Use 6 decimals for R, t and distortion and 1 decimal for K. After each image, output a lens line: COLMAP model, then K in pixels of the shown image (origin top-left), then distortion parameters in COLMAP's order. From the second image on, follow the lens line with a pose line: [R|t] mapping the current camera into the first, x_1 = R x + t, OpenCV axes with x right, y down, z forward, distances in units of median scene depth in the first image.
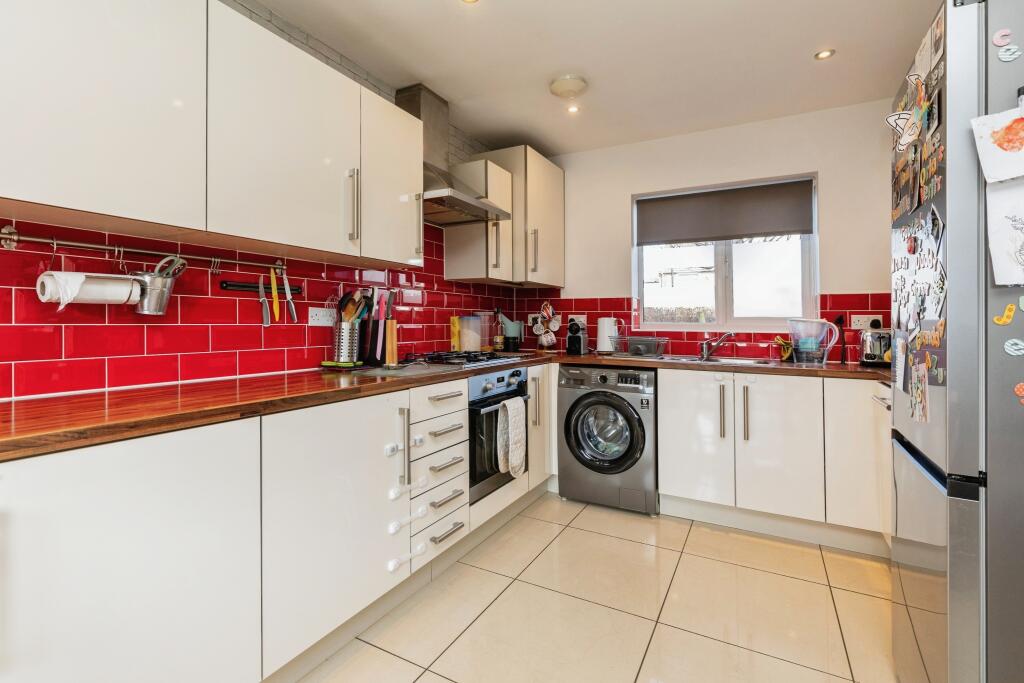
lens RADIAL K [[467.8, 0, 518.2], [0, 467.8, 314.4], [0, 0, 1]] dist [0.014177, -0.001477]
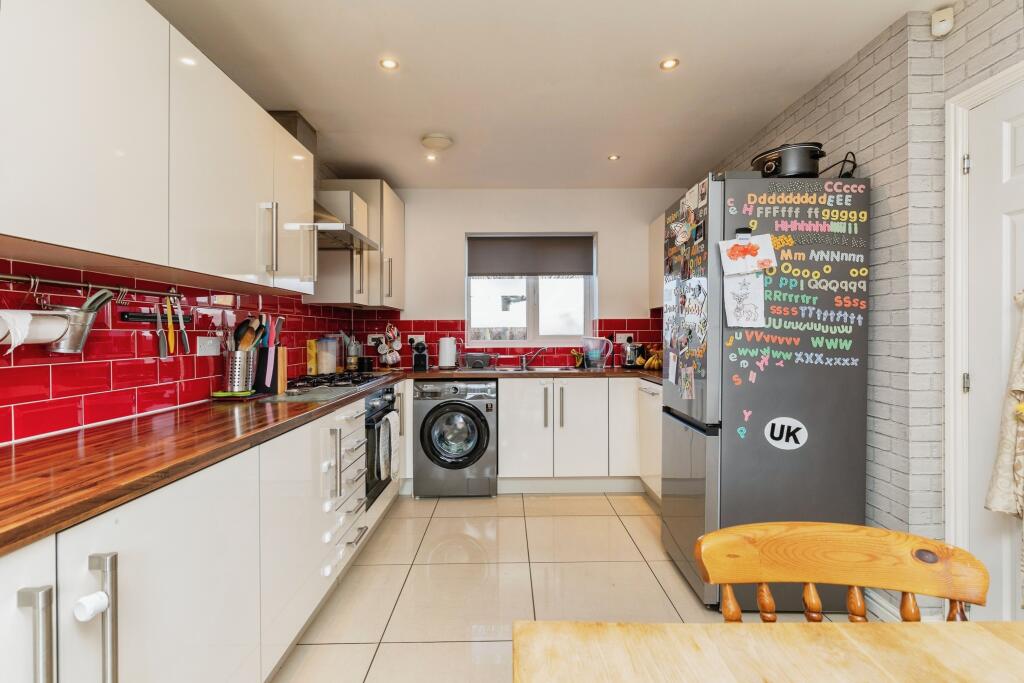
lens RADIAL K [[467.8, 0, 509.2], [0, 467.8, 337.3], [0, 0, 1]] dist [0.014177, -0.001477]
pose [[0.876617, -0.017996, 0.480852, -0.292676], [0.005779, 0.999622, 0.026876, -0.029611], [-0.481154, -0.020781, 0.876390, -0.113092]]
